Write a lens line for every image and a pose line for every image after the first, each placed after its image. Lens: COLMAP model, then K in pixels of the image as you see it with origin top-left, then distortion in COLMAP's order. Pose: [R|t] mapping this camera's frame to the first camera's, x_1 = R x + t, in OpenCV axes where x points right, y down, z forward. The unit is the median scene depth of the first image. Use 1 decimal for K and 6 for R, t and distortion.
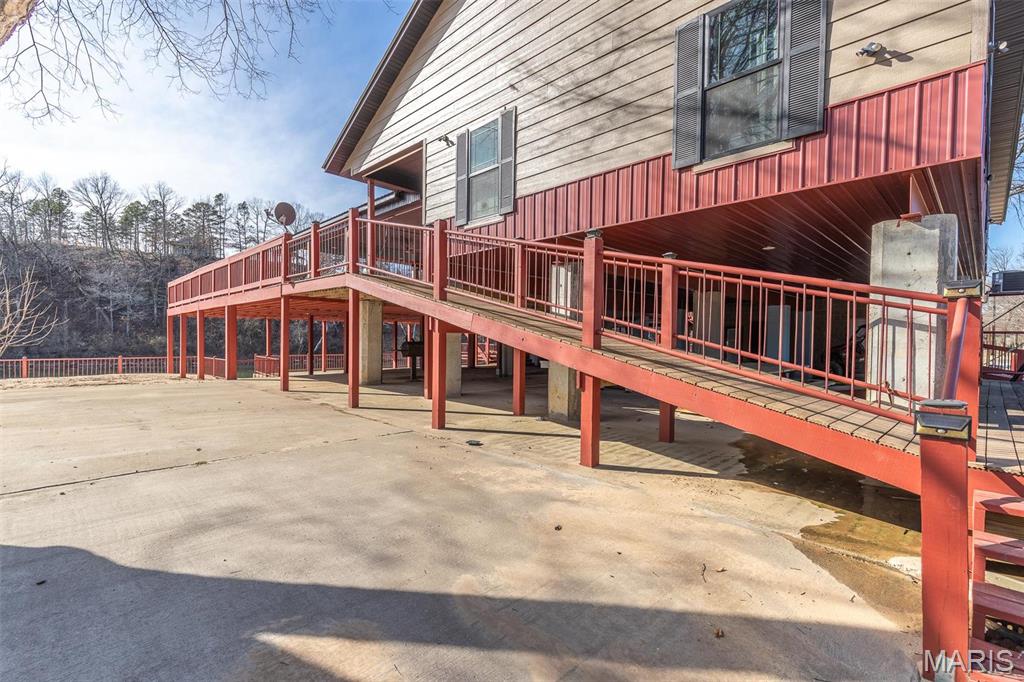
lens RADIAL K [[455.2, 0, 511.7], [0, 455.2, 349.6], [0, 0, 1]] dist [-0.000909, -0.000537]
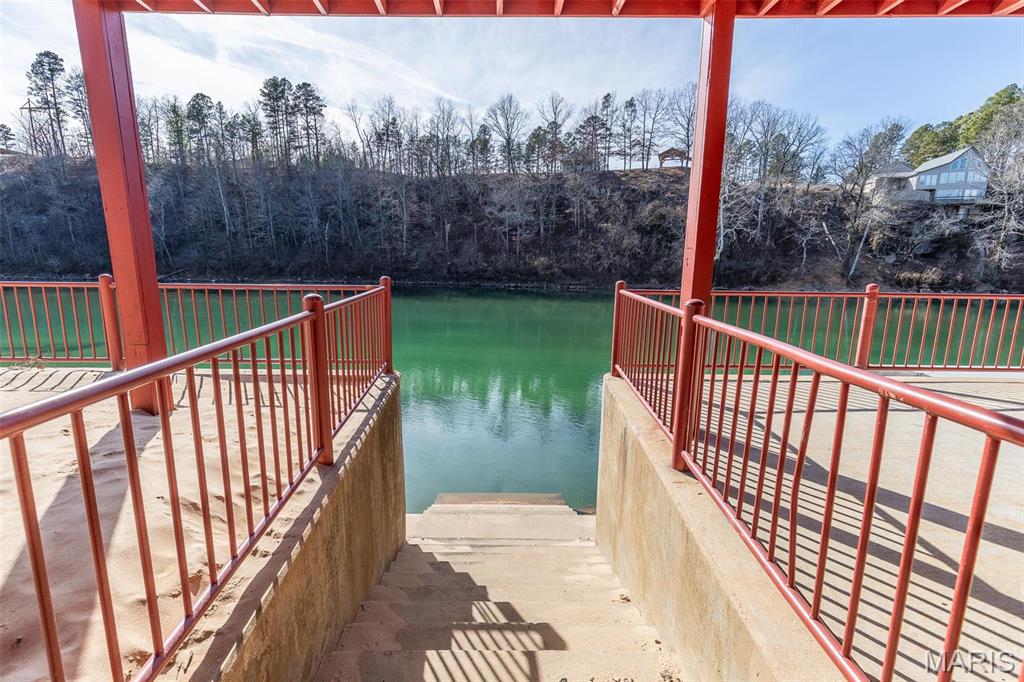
lens RADIAL K [[455.2, 0, 511.7], [0, 455.2, 349.6], [0, 0, 1]] dist [-0.000909, -0.000537]
pose [[0.719529, 0.133058, -0.681596, -0.106584], [-0.019880, 0.985018, 0.171304, -0.000529], [0.694177, -0.109709, 0.711394, 0.185472]]
